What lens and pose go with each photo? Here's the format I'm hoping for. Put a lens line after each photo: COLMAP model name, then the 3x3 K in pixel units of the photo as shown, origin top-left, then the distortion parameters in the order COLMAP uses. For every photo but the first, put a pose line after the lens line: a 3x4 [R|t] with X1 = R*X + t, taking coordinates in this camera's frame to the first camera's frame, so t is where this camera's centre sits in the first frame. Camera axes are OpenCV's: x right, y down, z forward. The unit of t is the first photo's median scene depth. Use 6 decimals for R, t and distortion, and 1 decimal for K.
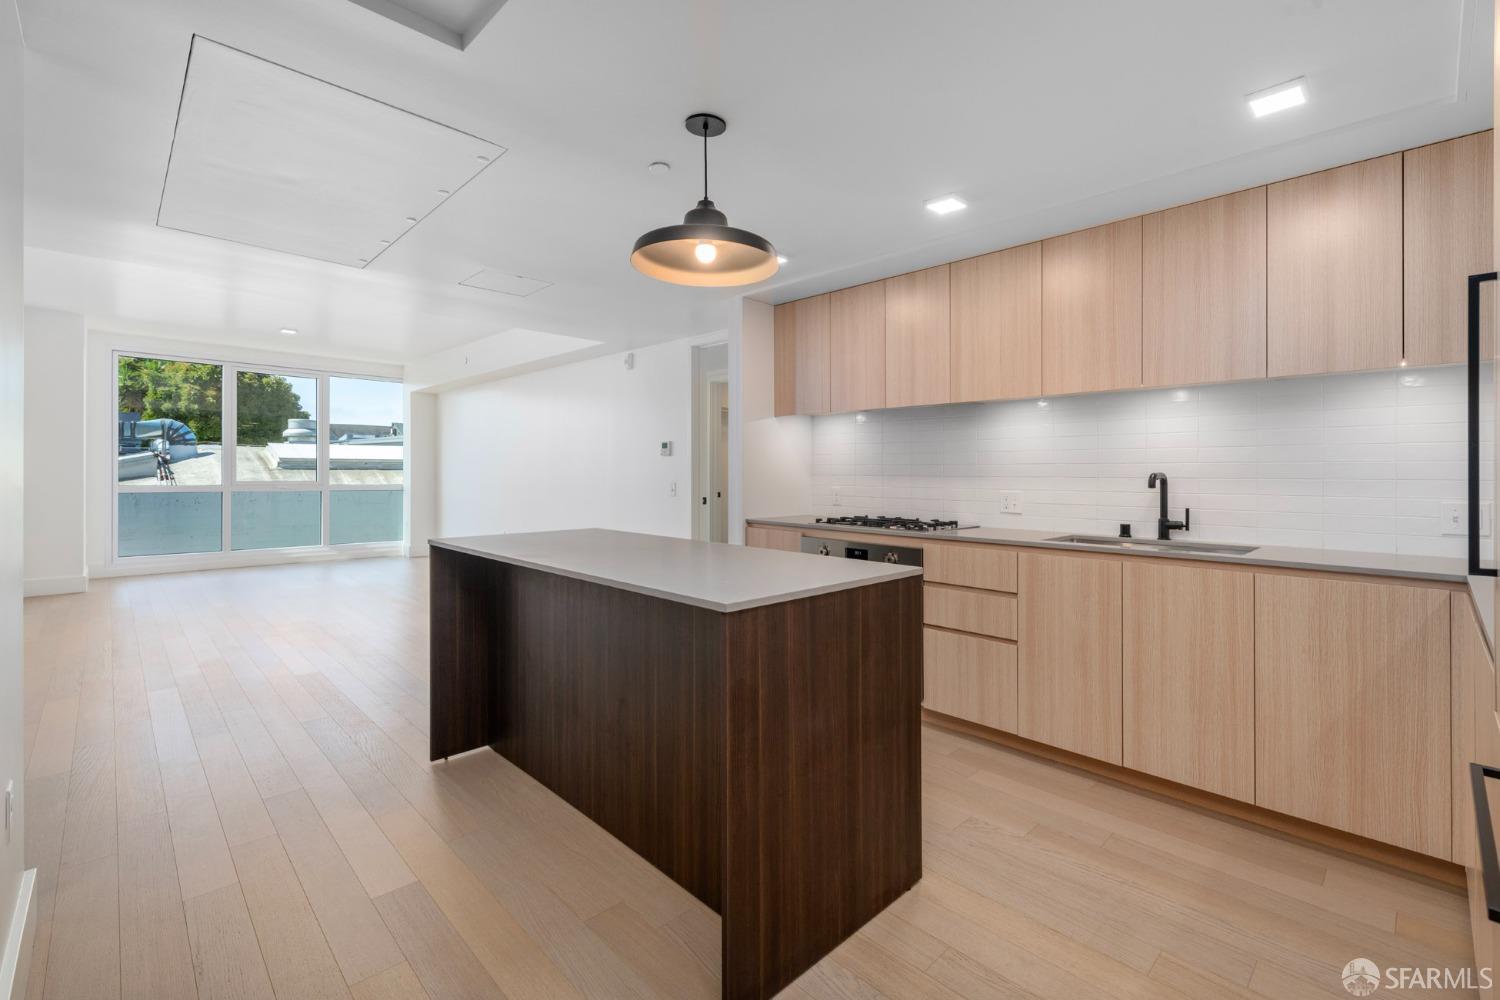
lens RADIAL K [[658.4, 0, 759.8], [0, 658.4, 483.1], [0, 0, 1]] dist [0.001560, -0.000006]
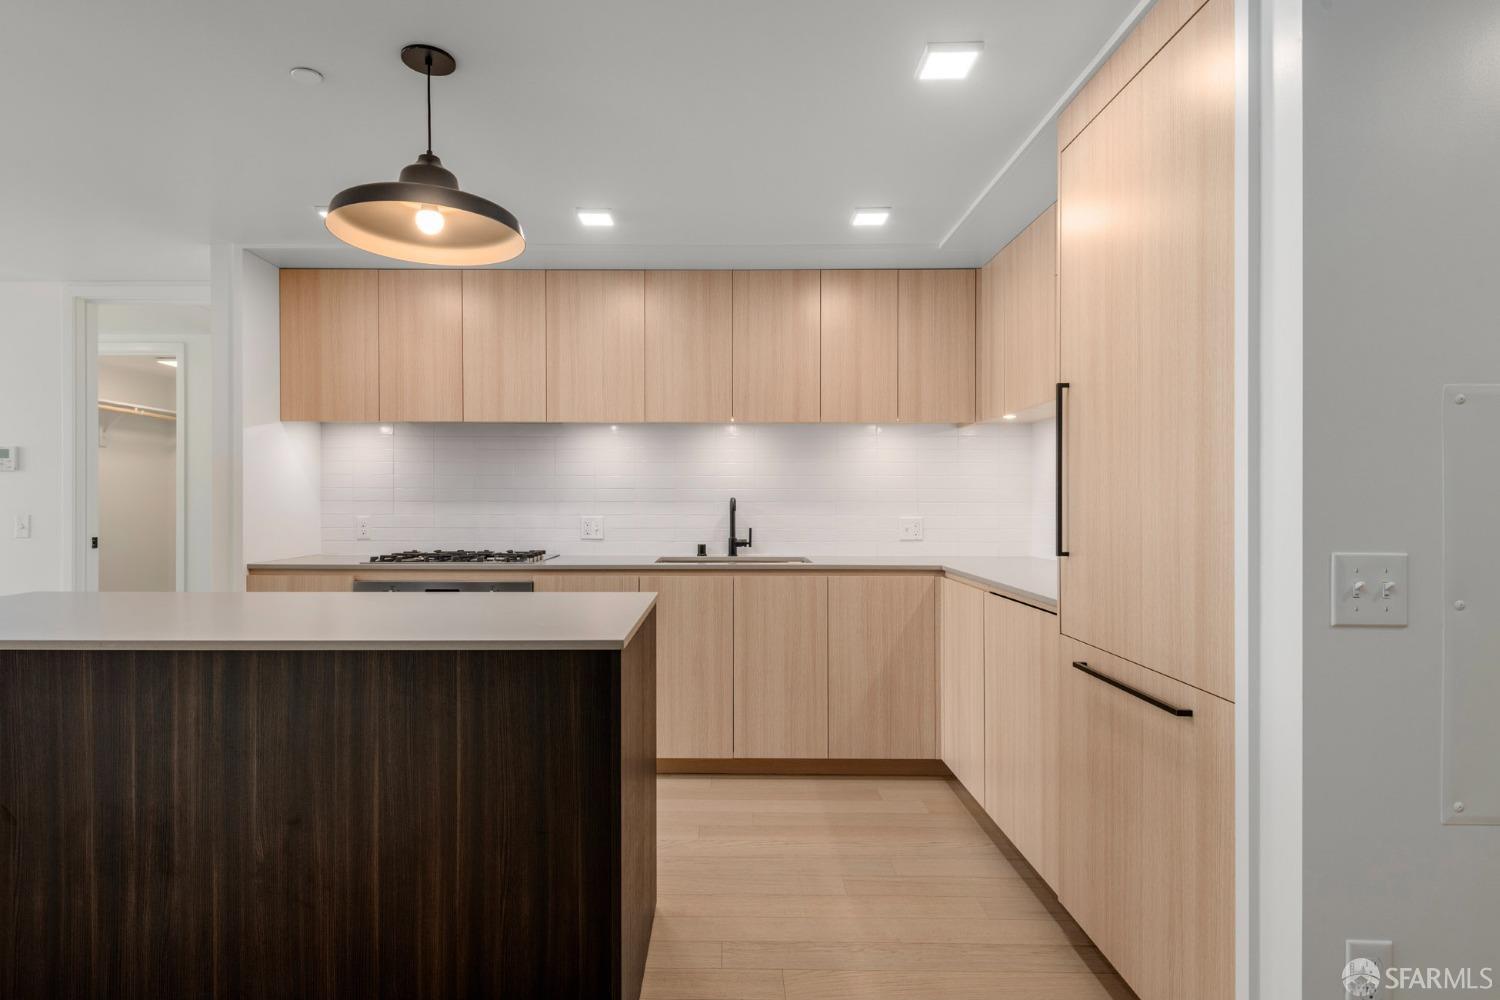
lens RADIAL K [[784.8, 0, 718.1], [0, 784.8, 511.2], [0, 0, 1]] dist [0.002947, 0.000012]
pose [[0.706286, -0.014001, 0.707788, -0.269799], [0.013291, 0.999890, 0.006516, -0.000704], [-0.707802, 0.004805, 0.706395, 0.045938]]
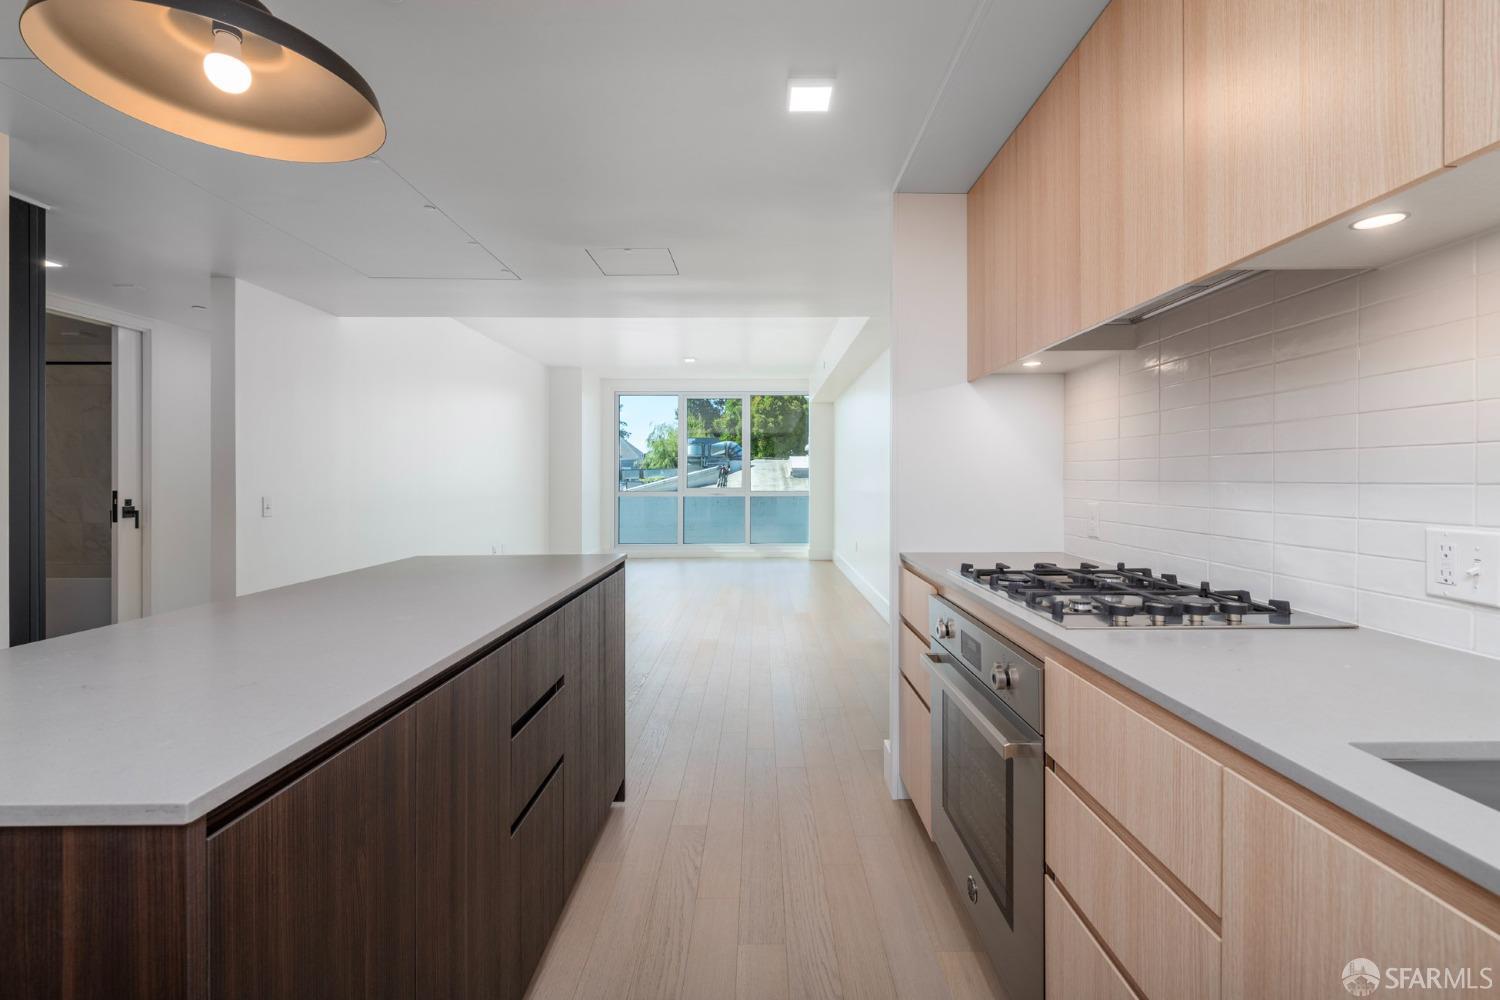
lens RADIAL K [[644.0, 0, 750.0], [0, 644.0, 500.0], [0, 0, 1]] dist [0.000130, -0.000104]
pose [[0.704365, 0.013923, -0.709701, 0.317334], [-0.001214, 0.999830, 0.018409, -0.006208], [0.709837, -0.012105, 0.704262, 0.485204]]
